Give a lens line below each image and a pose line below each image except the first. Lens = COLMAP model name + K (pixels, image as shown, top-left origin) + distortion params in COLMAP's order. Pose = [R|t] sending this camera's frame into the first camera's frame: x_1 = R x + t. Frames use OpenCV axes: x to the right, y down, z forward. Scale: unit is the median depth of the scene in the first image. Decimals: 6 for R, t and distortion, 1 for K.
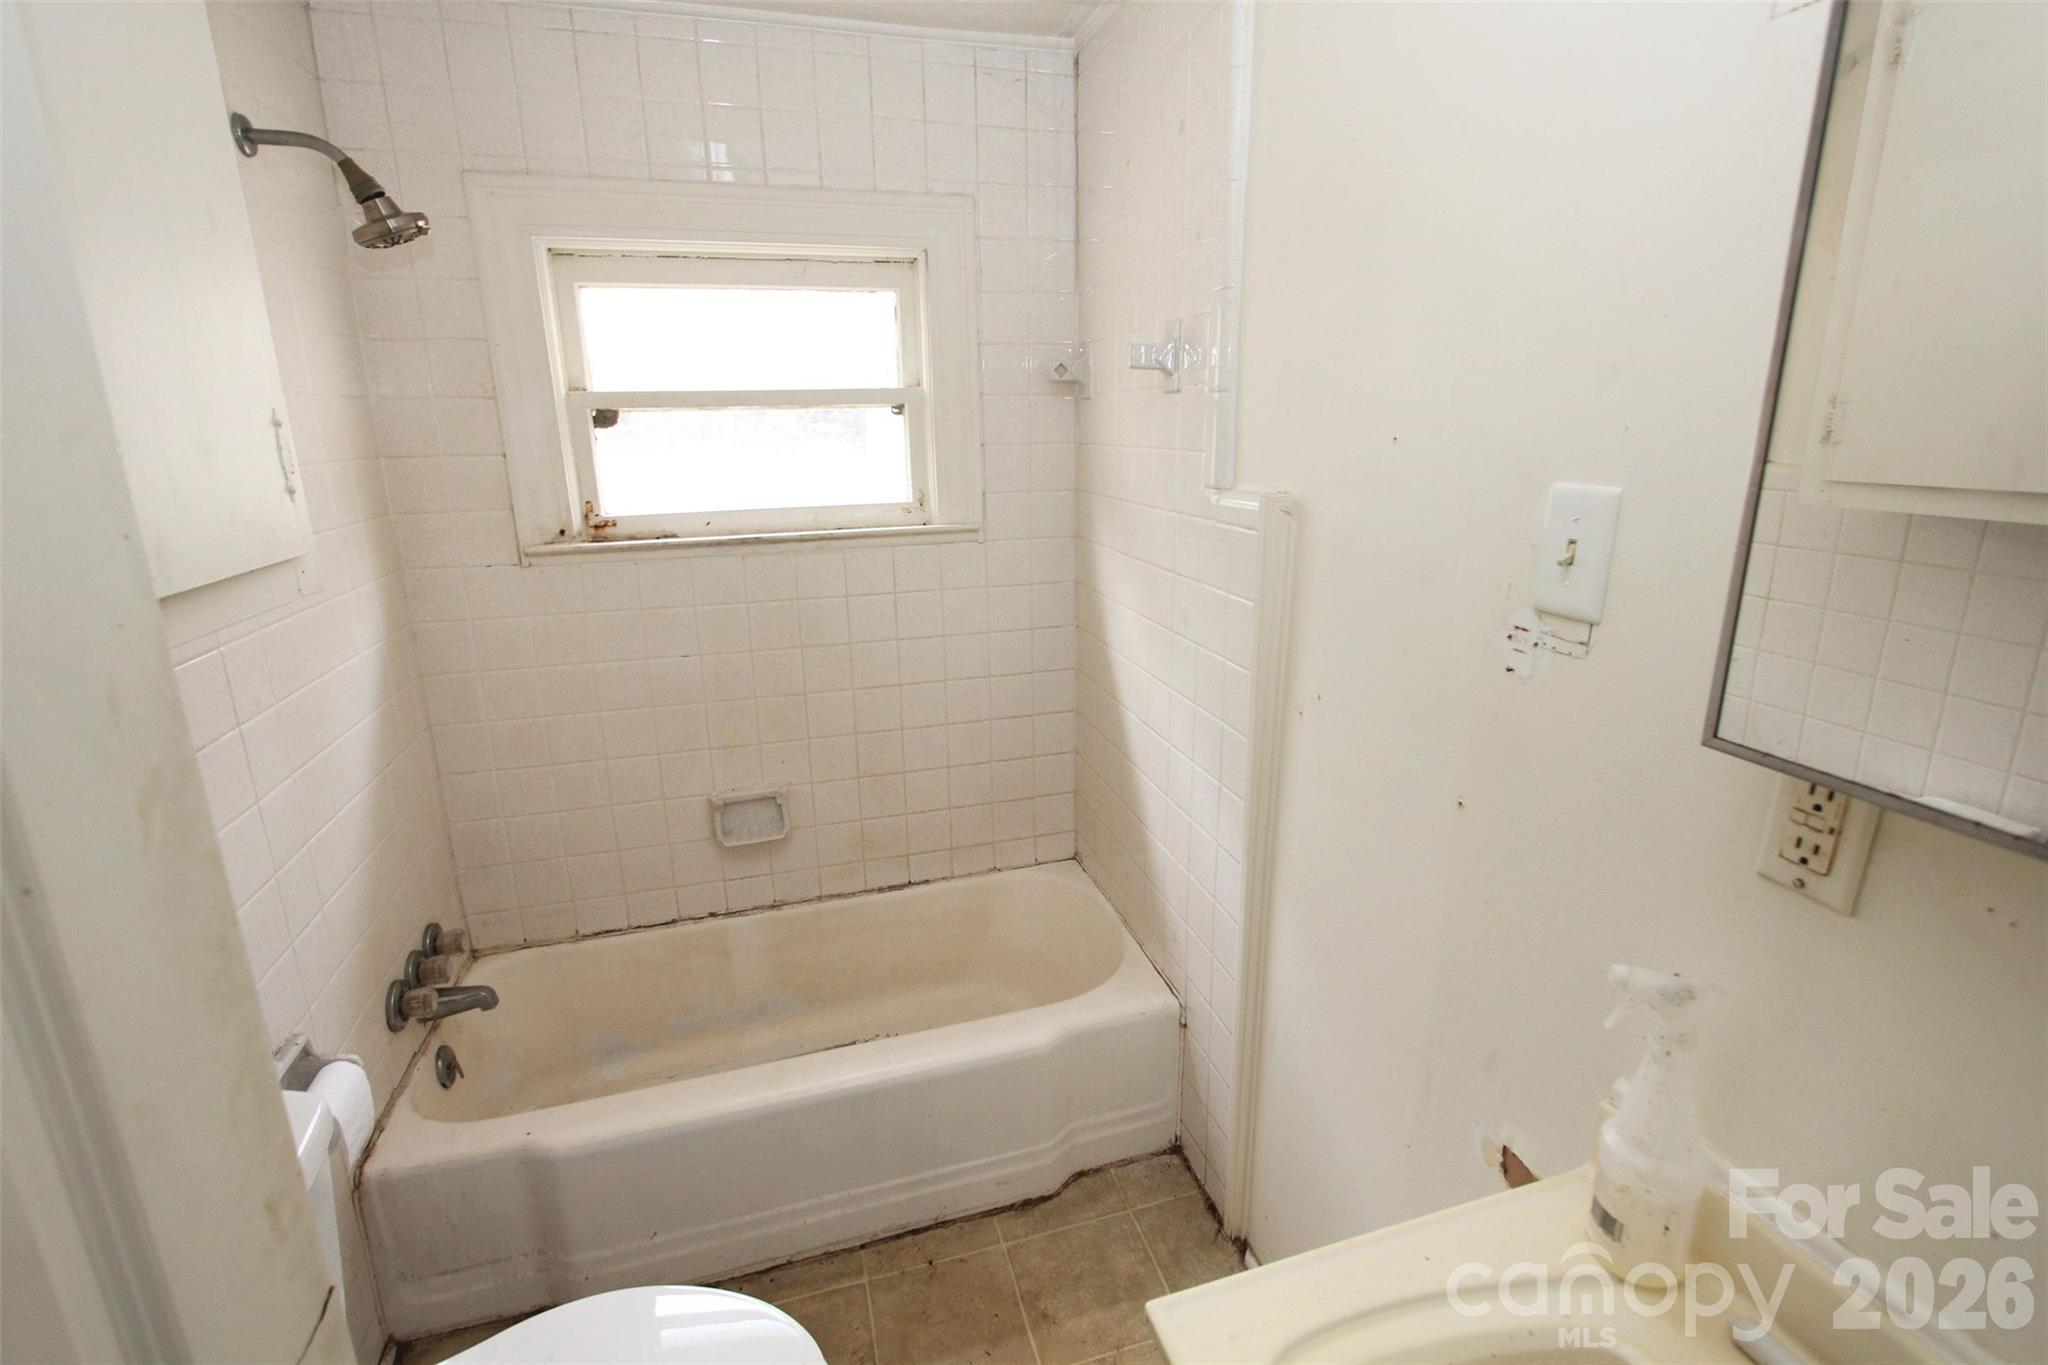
lens RADIAL K [[946.3, 0, 1024.2], [0, 946.3, 680.9], [0, 0, 1]] dist [-0.019010, 0.002098]
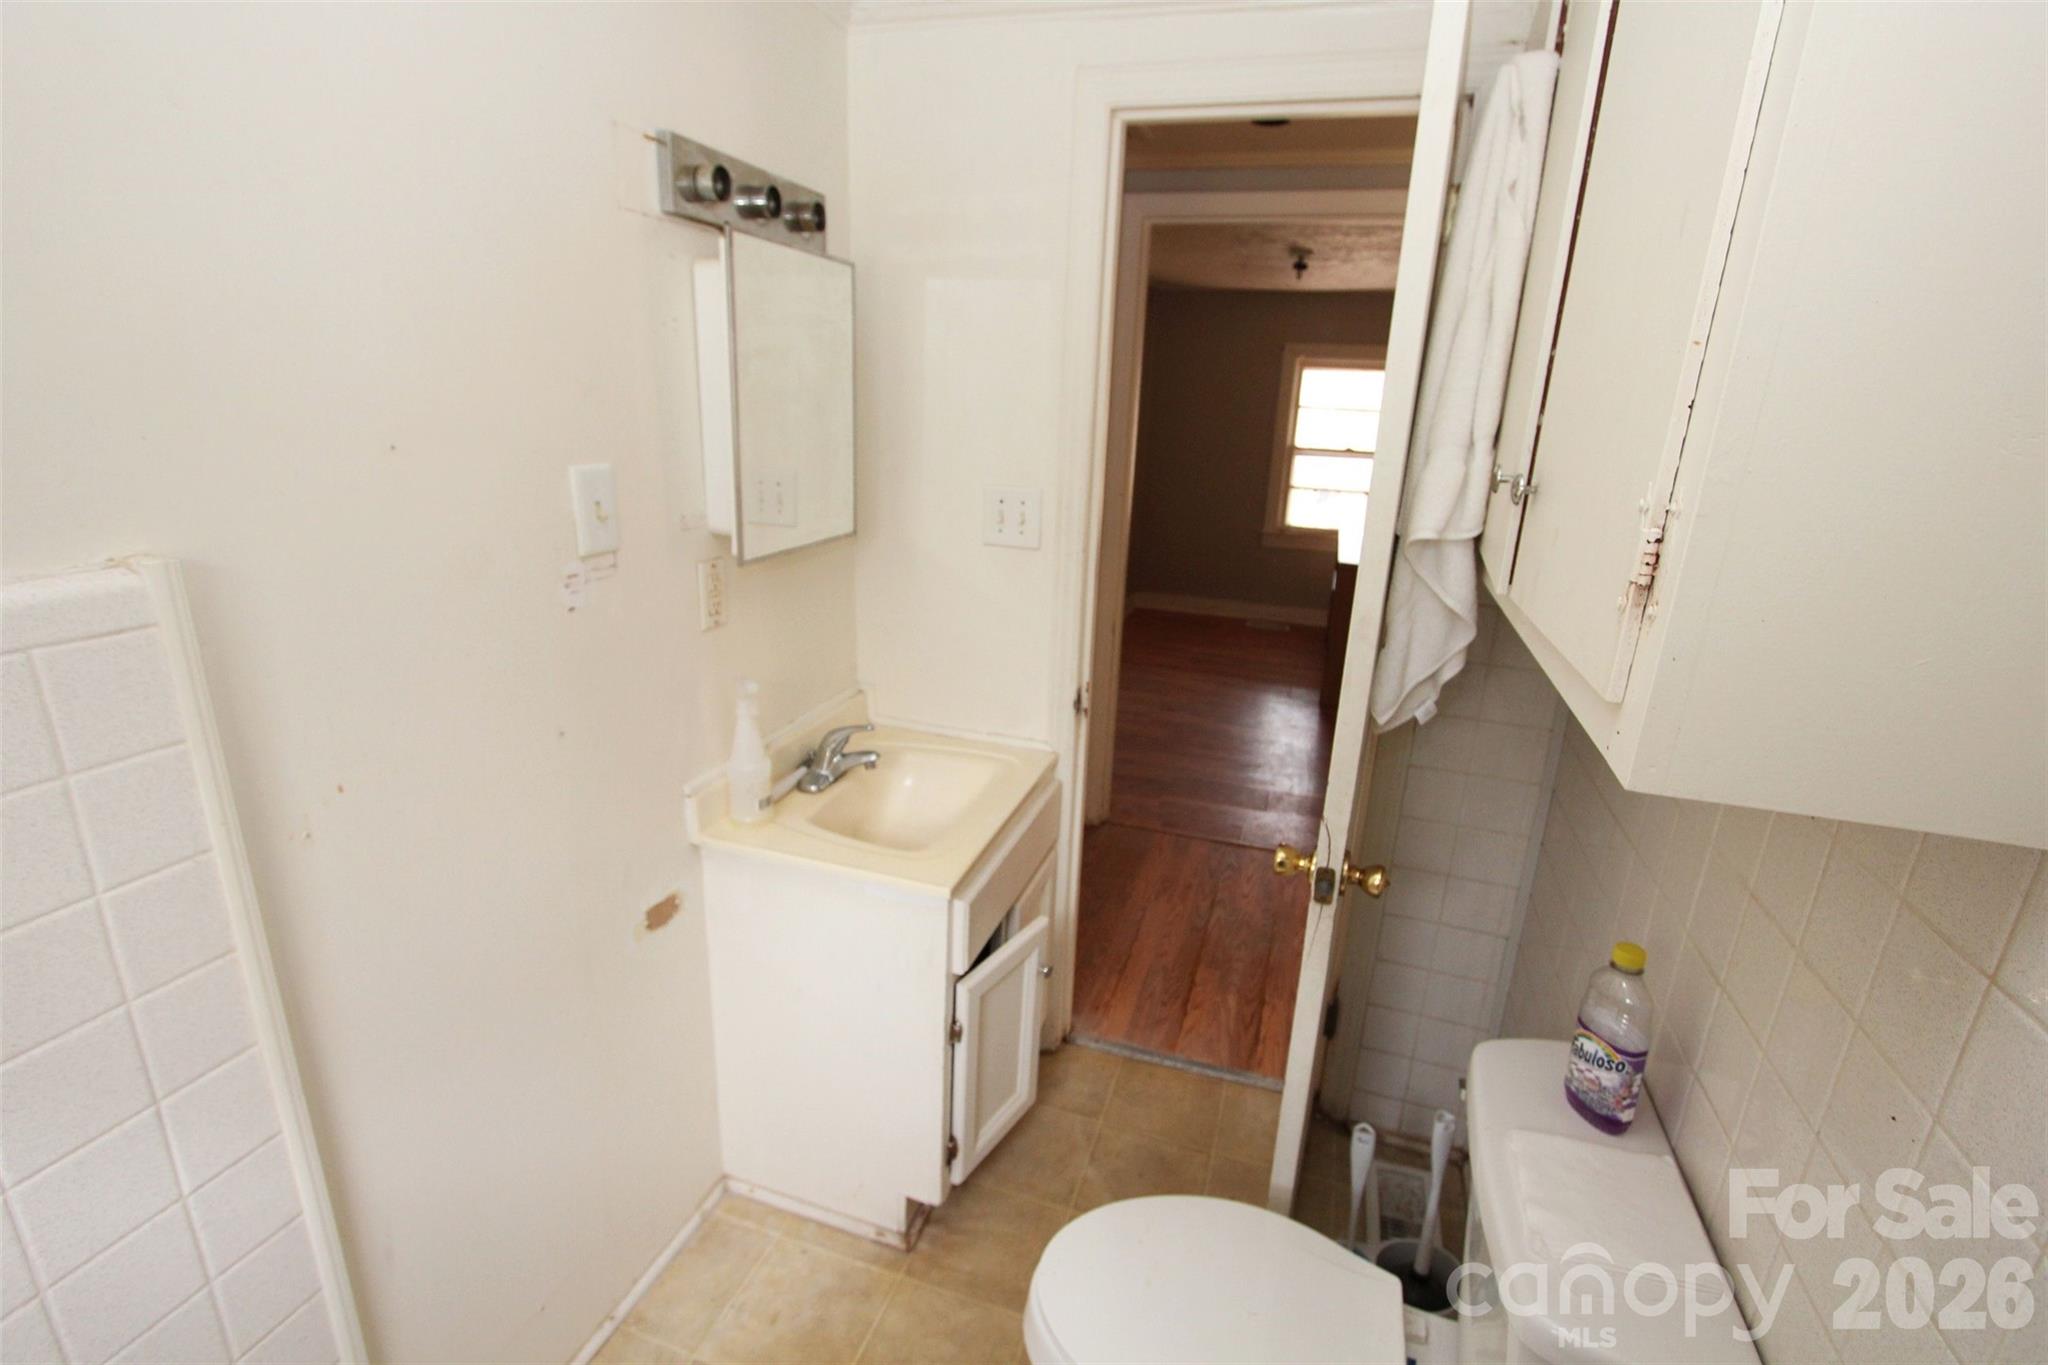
lens RADIAL K [[946.3, 0, 1027.1], [0, 946.3, 684.3], [0, 0, 1]] dist [-0.019010, 0.002098]
pose [[-0.833480, -0.175403, 0.523971, -1.015253], [0.127075, 0.862011, 0.490702, -0.676734], [-0.537739, 0.475574, -0.696179, 2.238463]]
